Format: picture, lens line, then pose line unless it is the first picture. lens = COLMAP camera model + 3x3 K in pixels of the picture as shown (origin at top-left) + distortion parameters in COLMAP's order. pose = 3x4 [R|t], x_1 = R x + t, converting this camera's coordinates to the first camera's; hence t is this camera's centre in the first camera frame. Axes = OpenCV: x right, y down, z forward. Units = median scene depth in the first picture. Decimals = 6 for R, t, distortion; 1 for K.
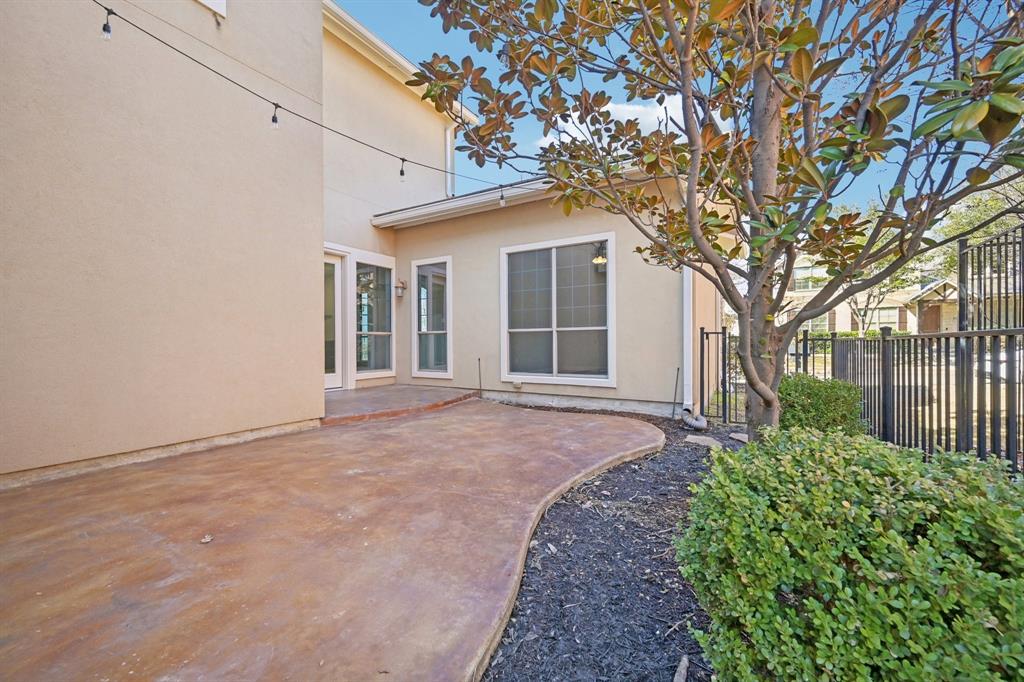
lens RADIAL K [[414.2, 0, 515.1], [0, 414.2, 343.1], [0, 0, 1]] dist [-0.005901, 0.000845]
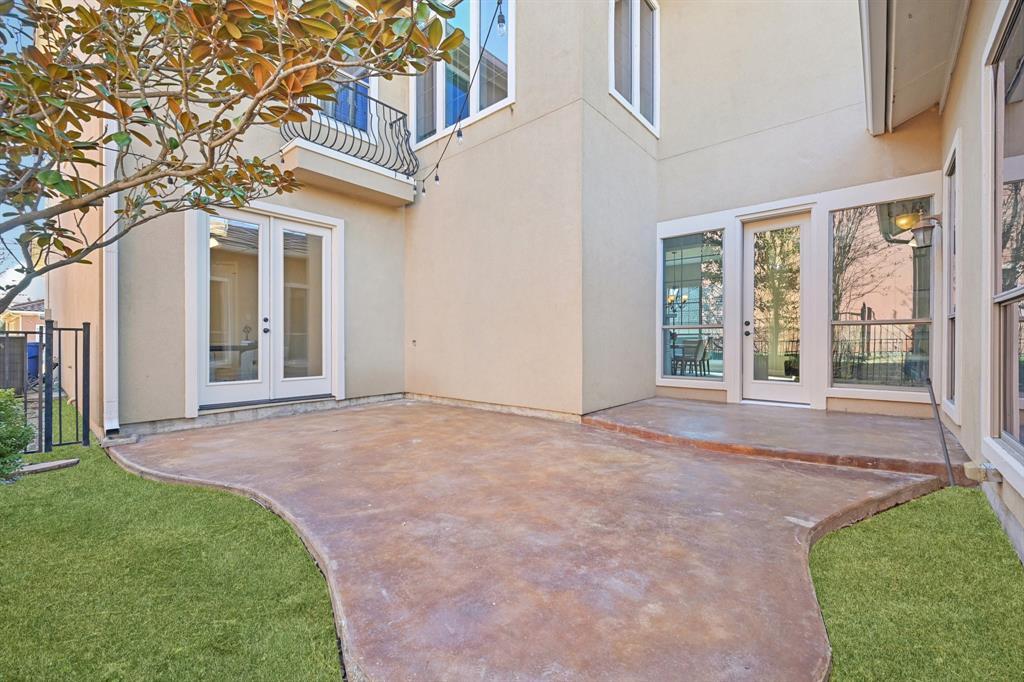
lens RADIAL K [[423.3, 0, 516.0], [0, 423.3, 342.2], [0, 0, 1]] dist [0.001295, -0.000063]
pose [[-0.184795, 0.008633, -0.982739, 0.715406], [0.003202, 0.999961, 0.008182, -0.004426], [0.982772, -0.001634, -0.184816, 1.318362]]
